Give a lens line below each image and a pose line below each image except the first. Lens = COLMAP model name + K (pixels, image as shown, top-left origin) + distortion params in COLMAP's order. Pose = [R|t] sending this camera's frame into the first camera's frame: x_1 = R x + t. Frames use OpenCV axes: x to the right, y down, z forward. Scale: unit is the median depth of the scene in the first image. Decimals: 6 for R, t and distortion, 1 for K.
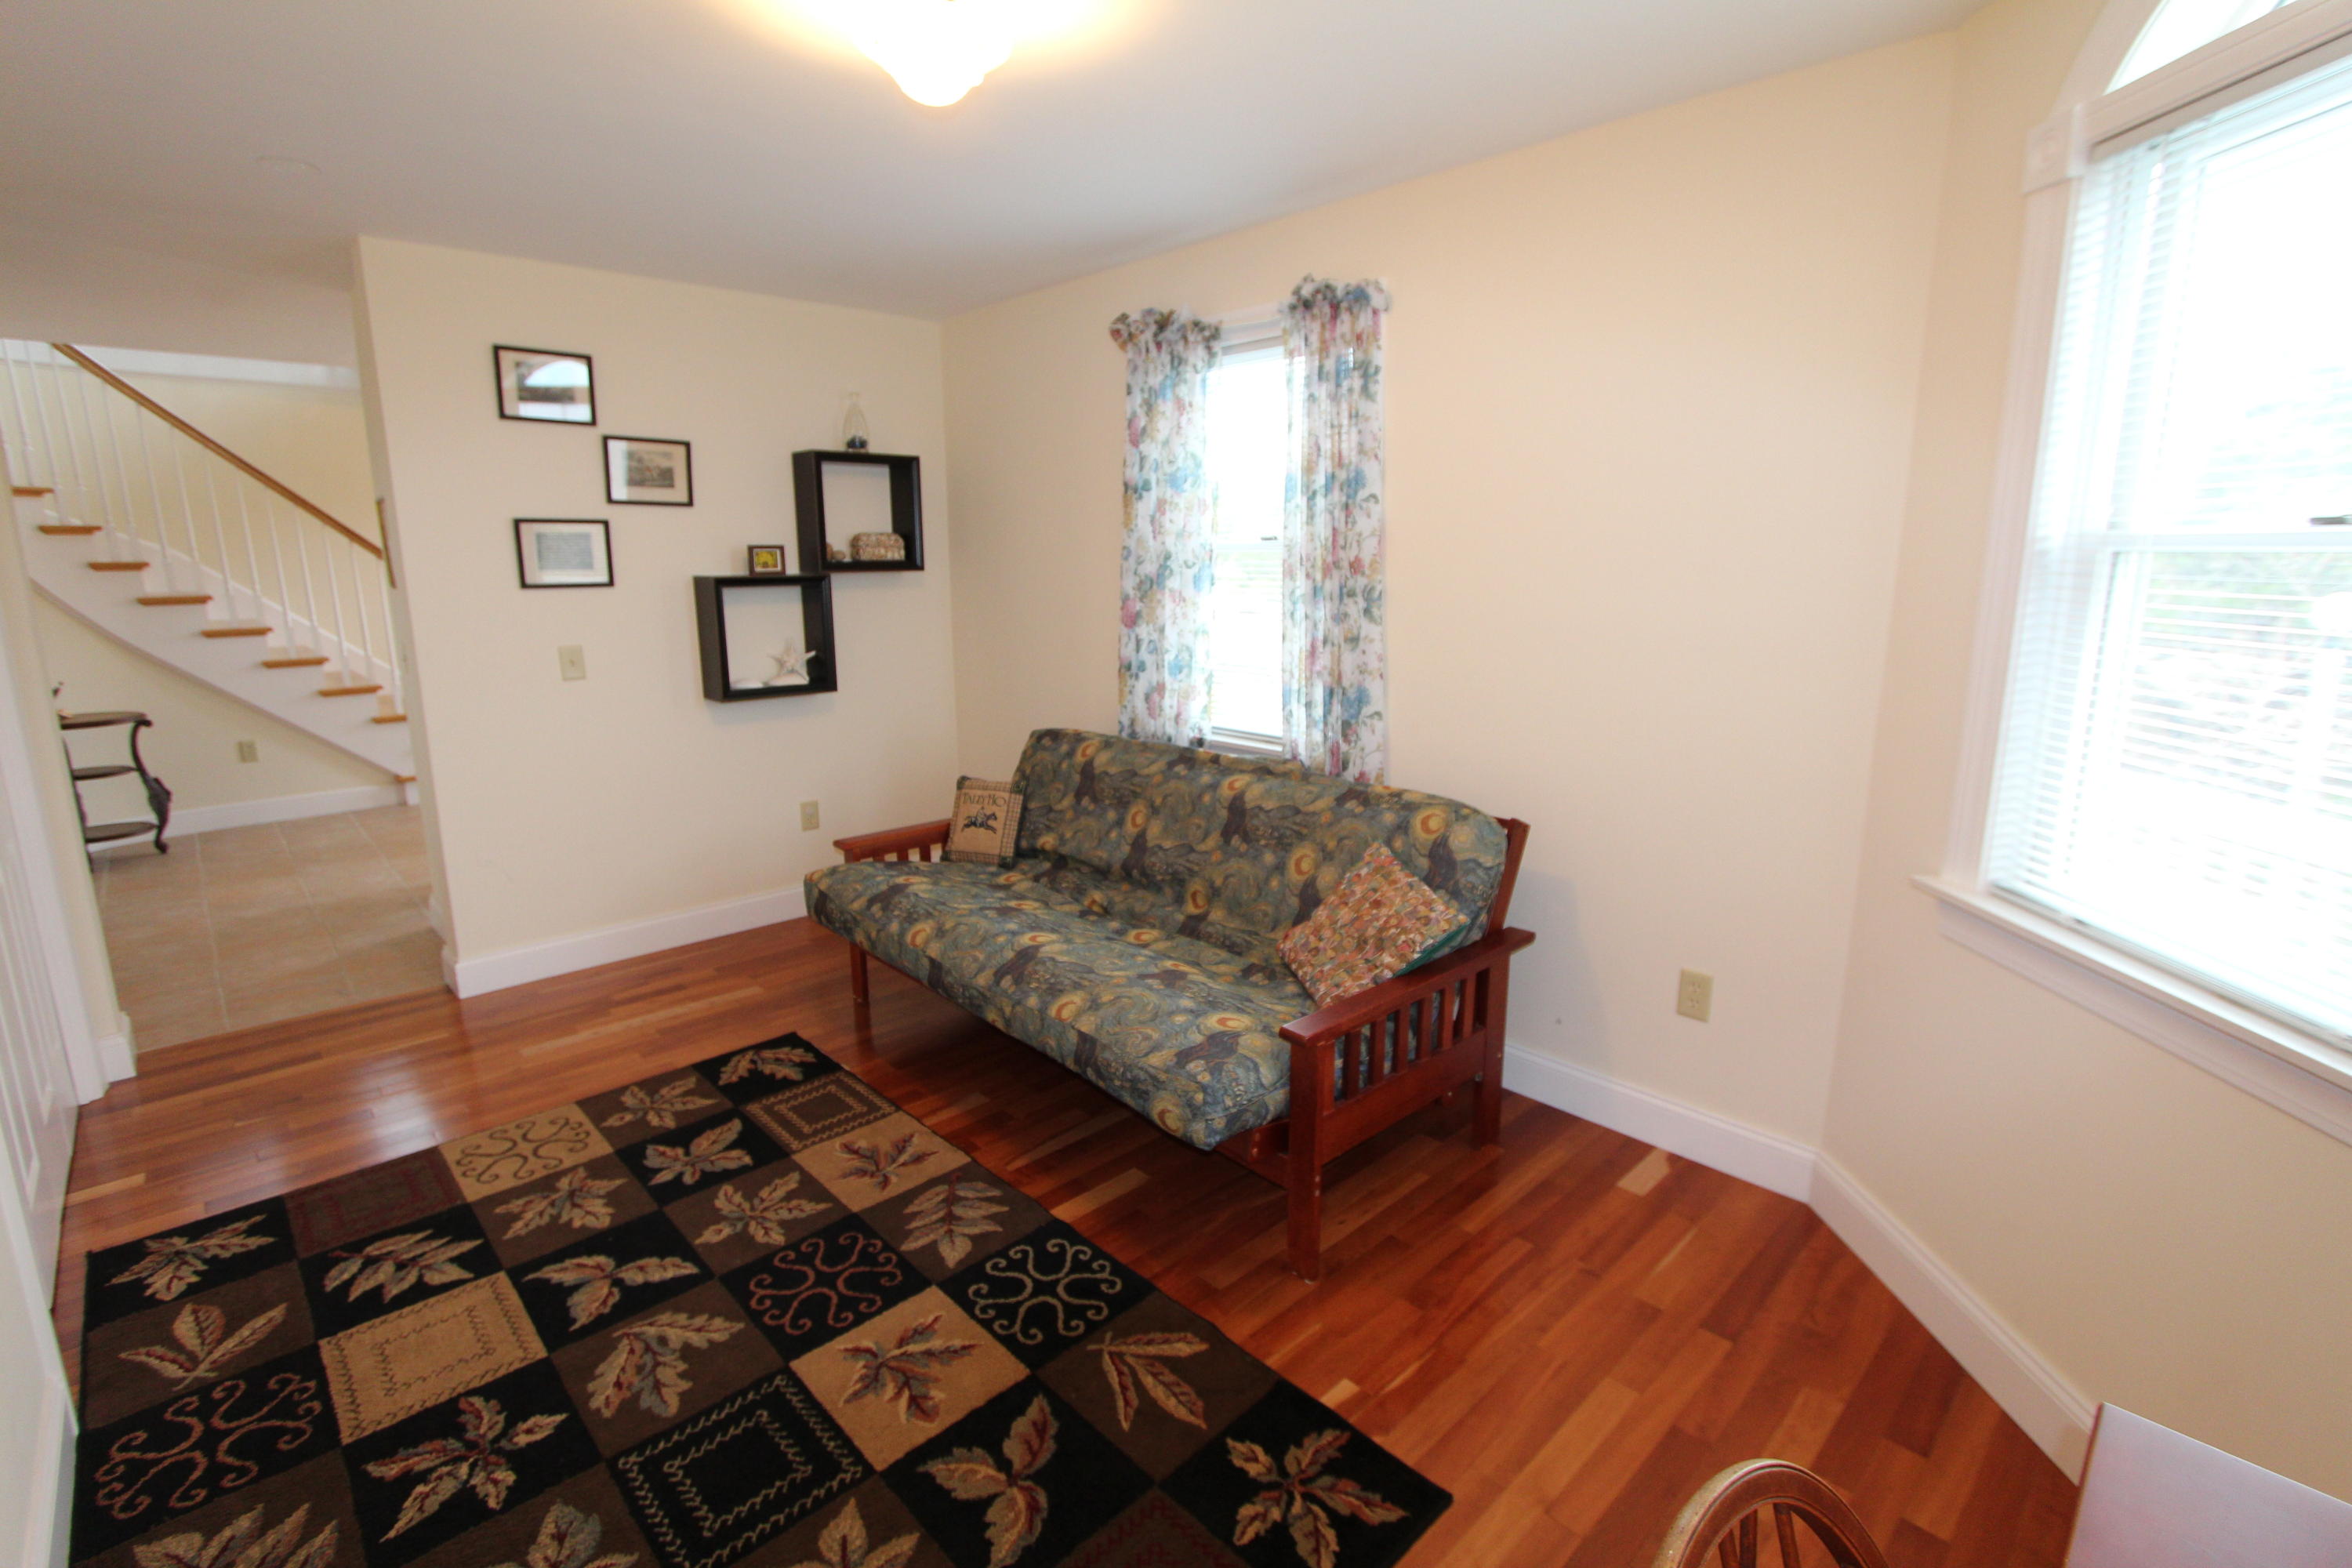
lens RADIAL K [[1082.6, 0, 1176.4], [0, 1082.6, 773.6], [0, 0, 1]] dist [-0.020784, 0.001222]
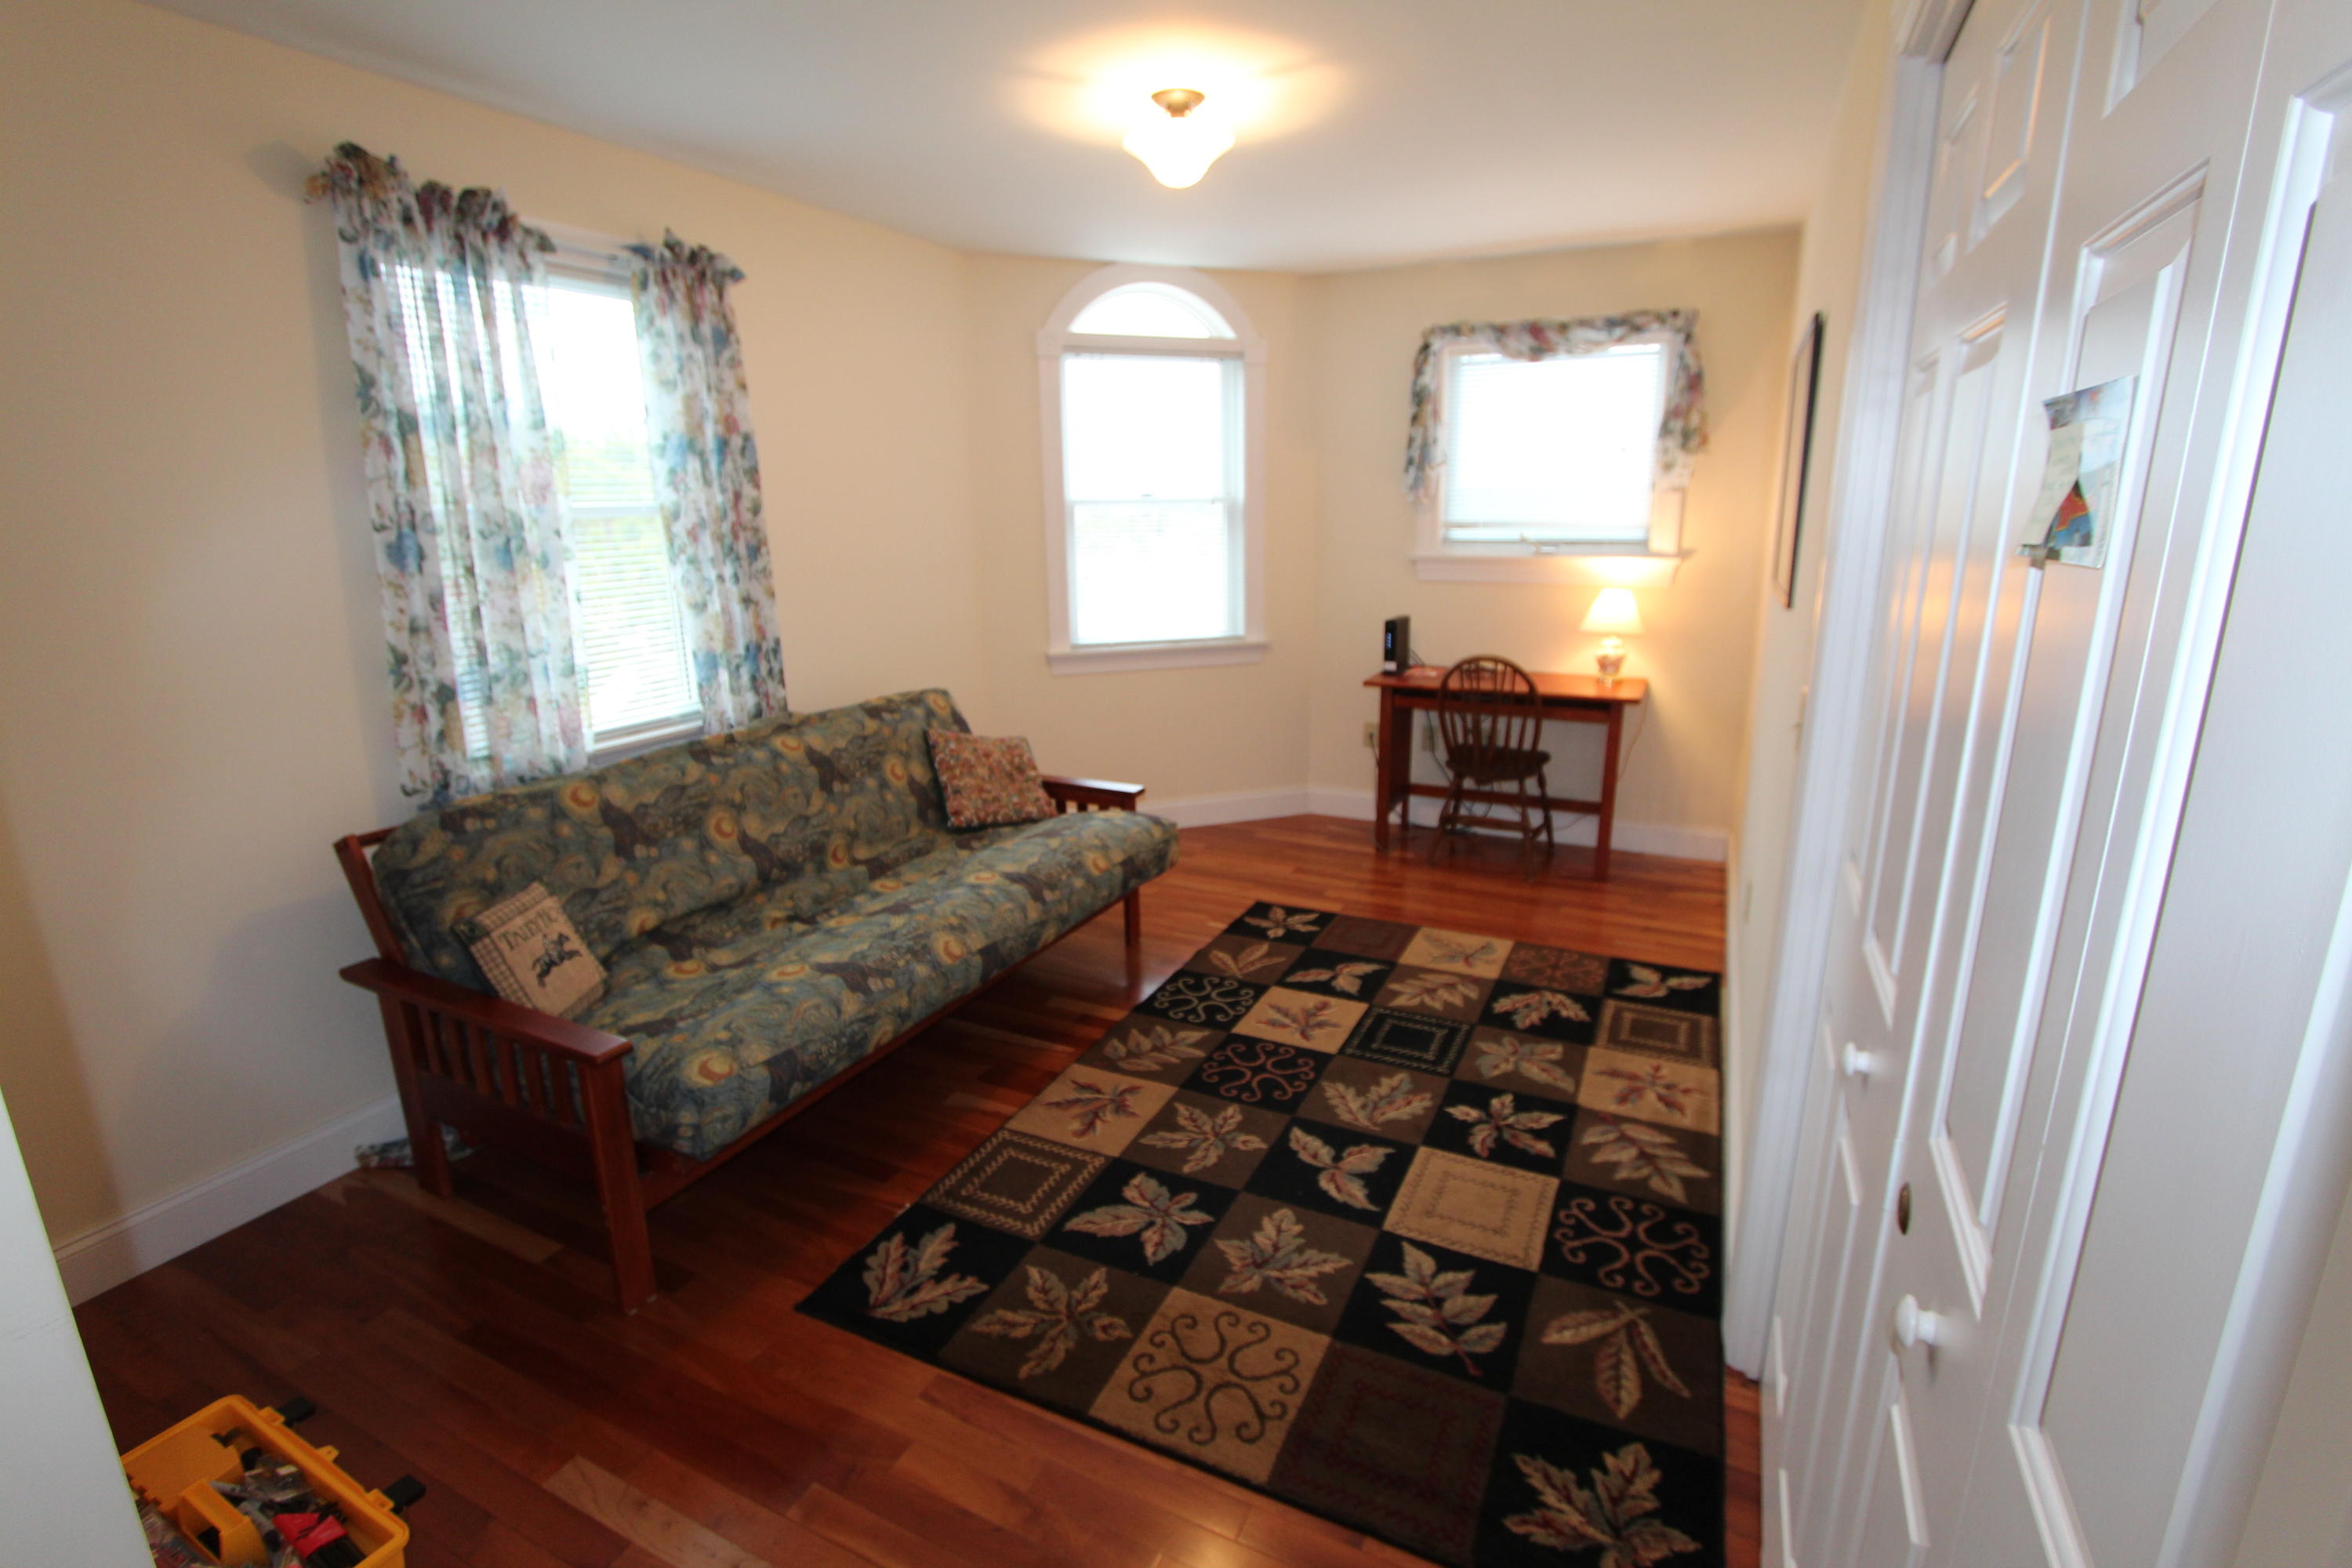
lens RADIAL K [[1082.6, 0, 1176.4], [0, 1082.6, 773.6], [0, 0, 1]] dist [-0.020784, 0.001222]
pose [[-0.348453, -0.224070, 0.910150, -1.393988], [0.196172, 0.932069, 0.304571, -0.282653], [-0.916568, 0.284675, -0.280826, 1.345437]]
